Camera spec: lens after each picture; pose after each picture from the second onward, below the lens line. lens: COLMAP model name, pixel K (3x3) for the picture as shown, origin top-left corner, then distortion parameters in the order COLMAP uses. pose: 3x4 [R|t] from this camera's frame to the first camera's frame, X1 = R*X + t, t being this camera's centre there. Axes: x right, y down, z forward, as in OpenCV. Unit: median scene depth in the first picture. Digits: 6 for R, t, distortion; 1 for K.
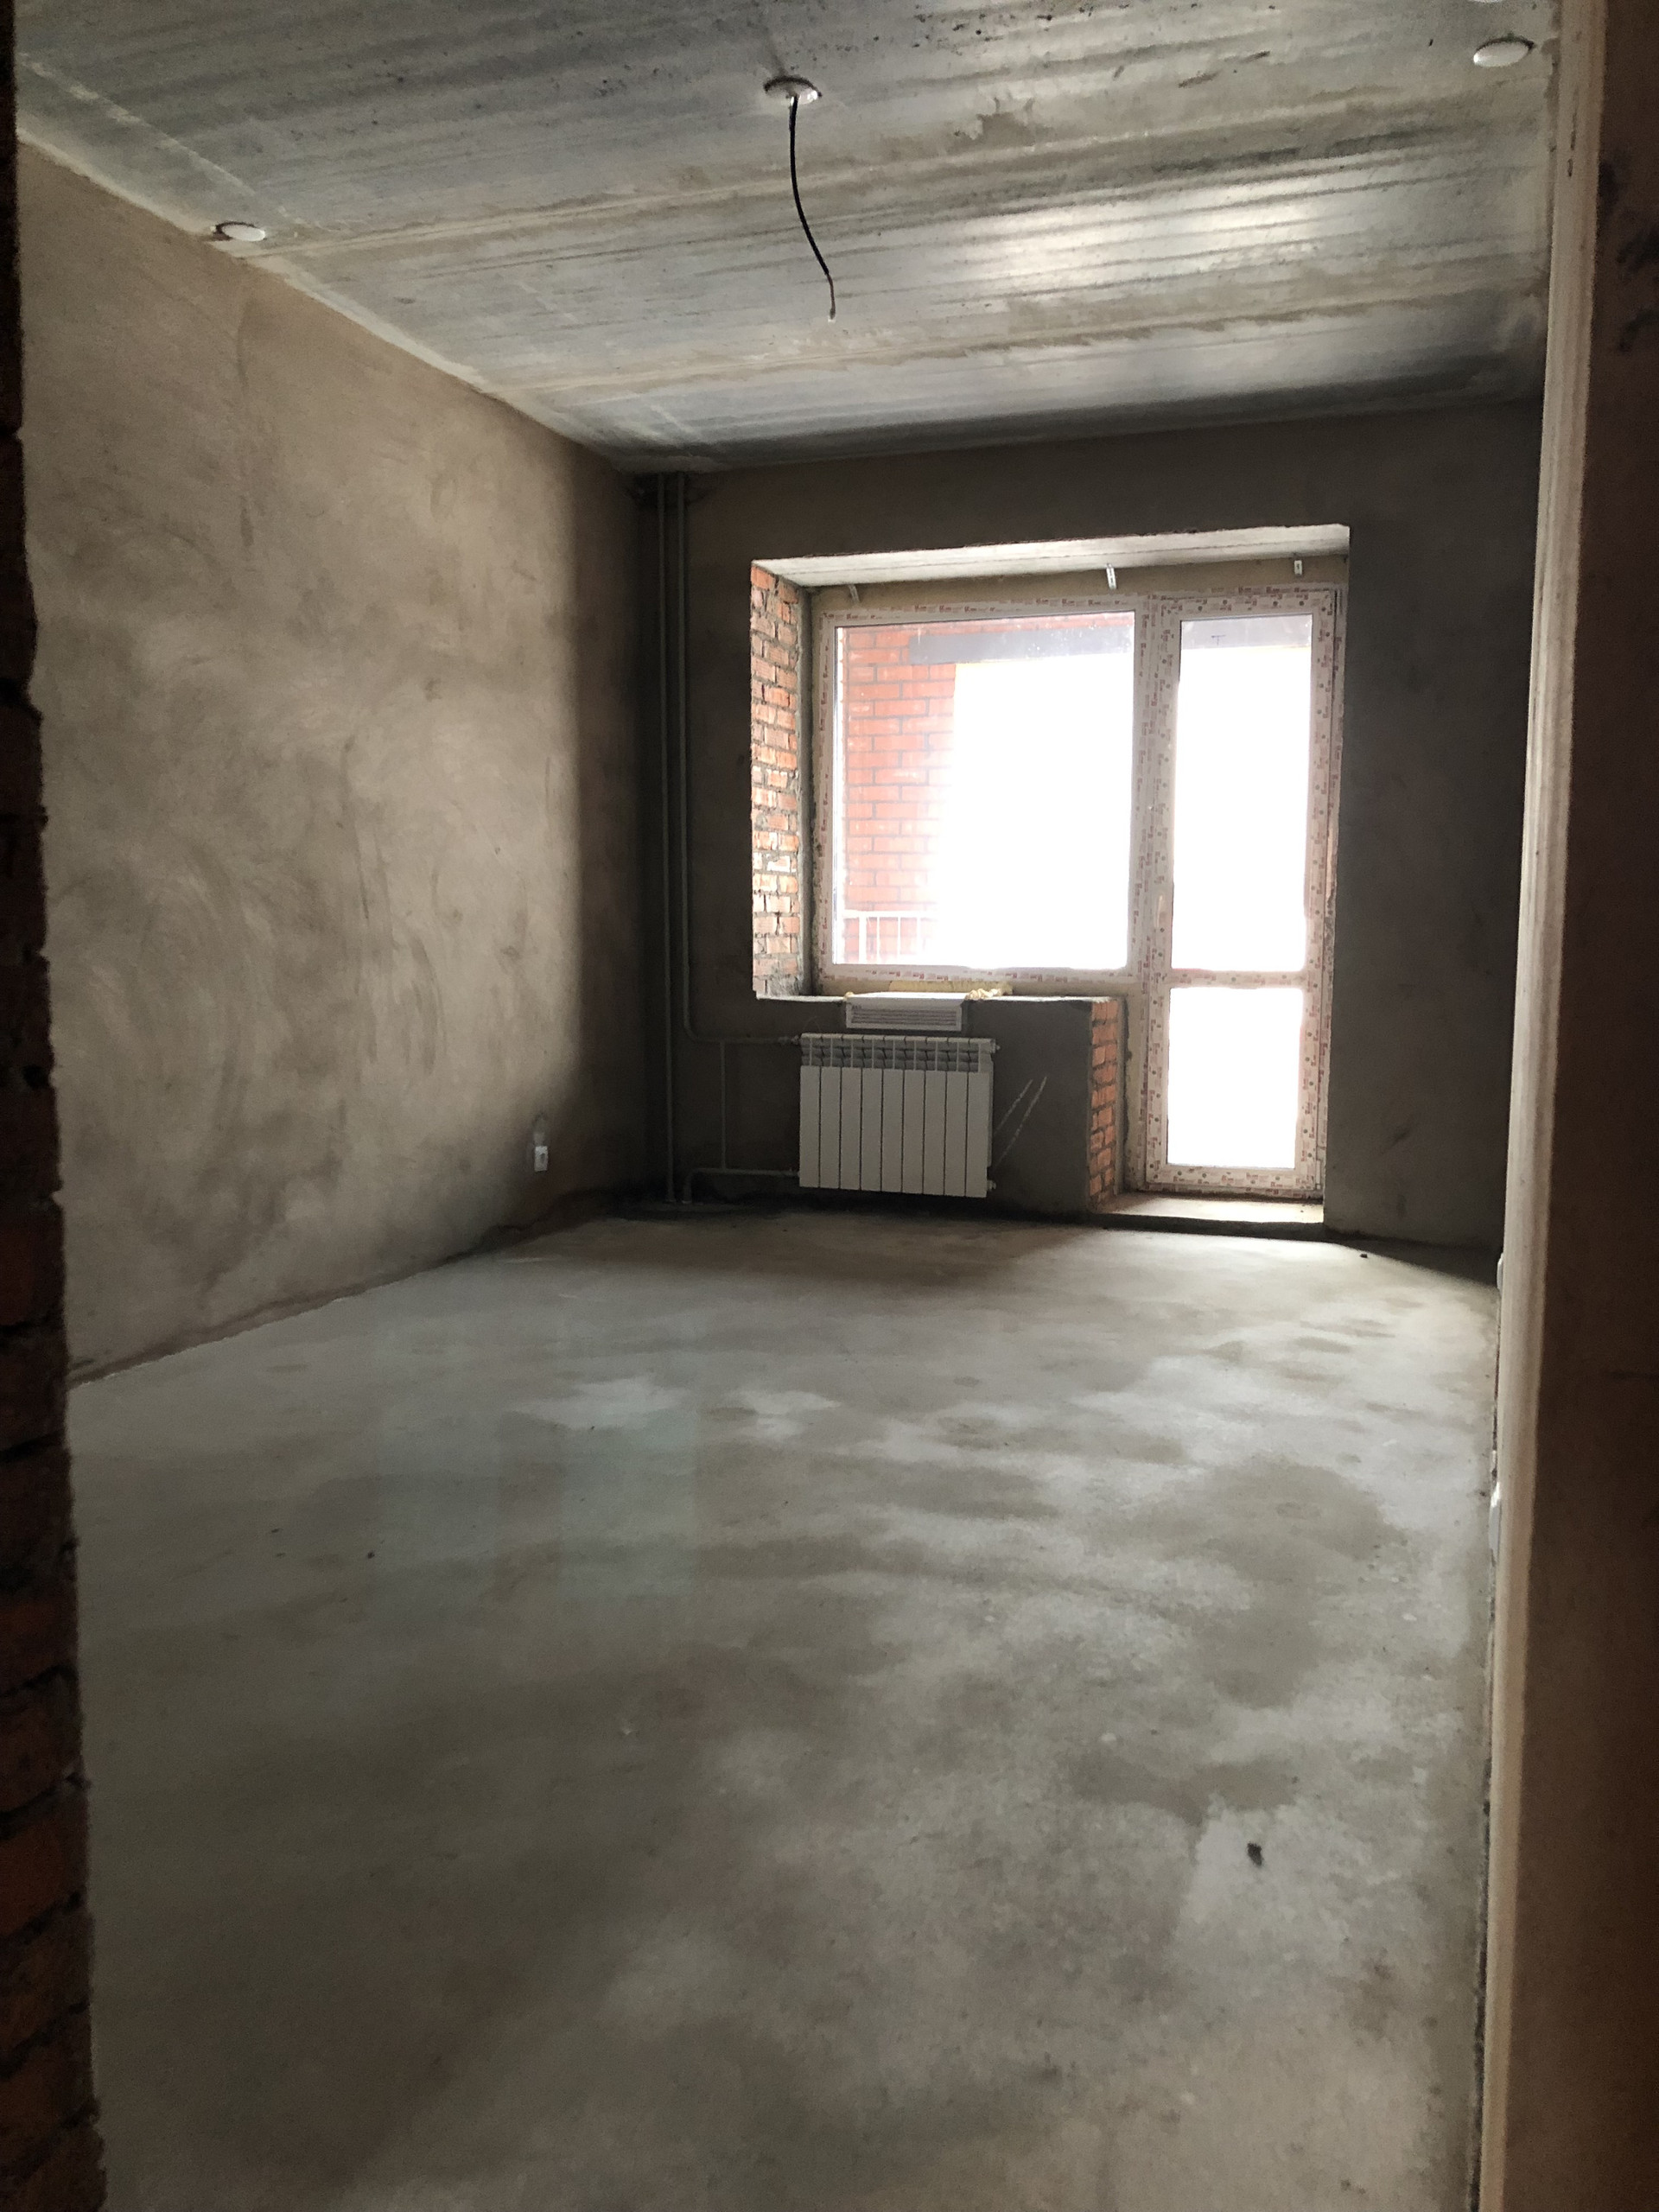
lens RADIAL K [[1802.7, 0, 786.5], [0, 1802.7, 1111.3], [0, 0, 1]] dist [0.050537, -0.053505]
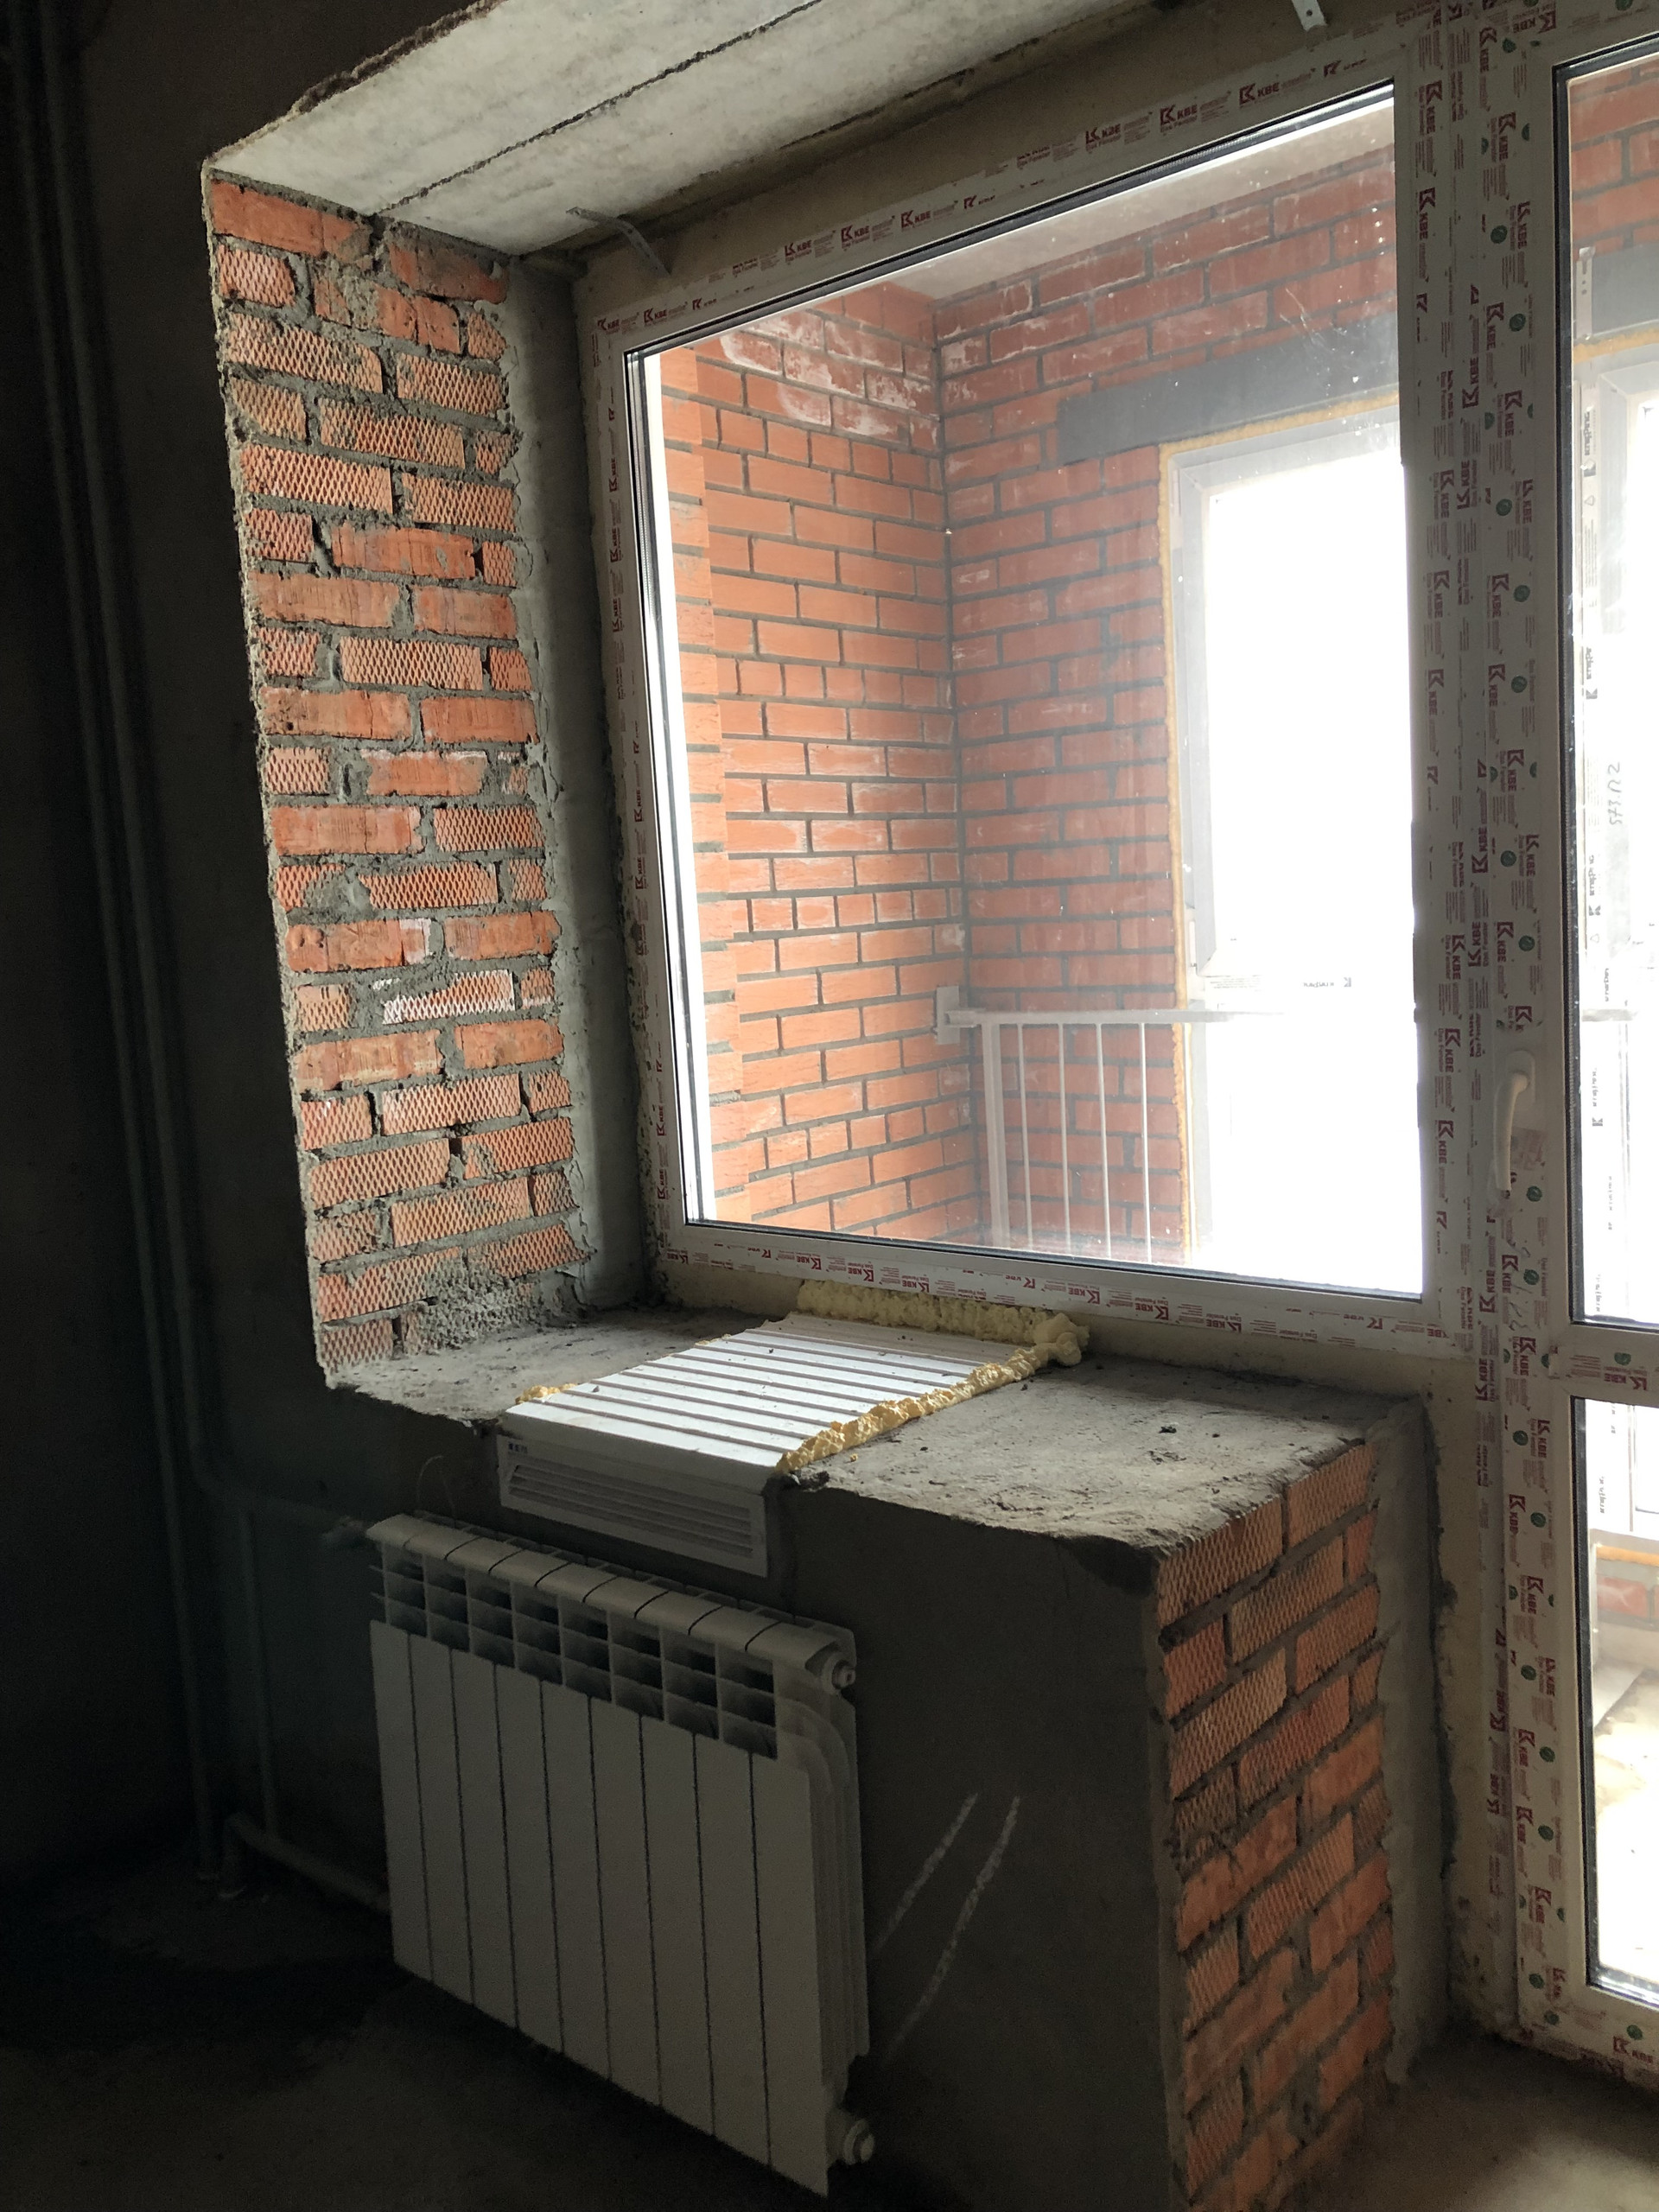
lens RADIAL K [[1802.7, 0, 774.7], [0, 1802.7, 1087.5], [0, 0, 1]] dist [0.050537, -0.053505]
pose [[0.933060, -0.024254, -0.358901, 0.197203], [0.028986, 0.999549, 0.007808, -0.121209], [0.358550, -0.017689, 0.933343, 0.682744]]
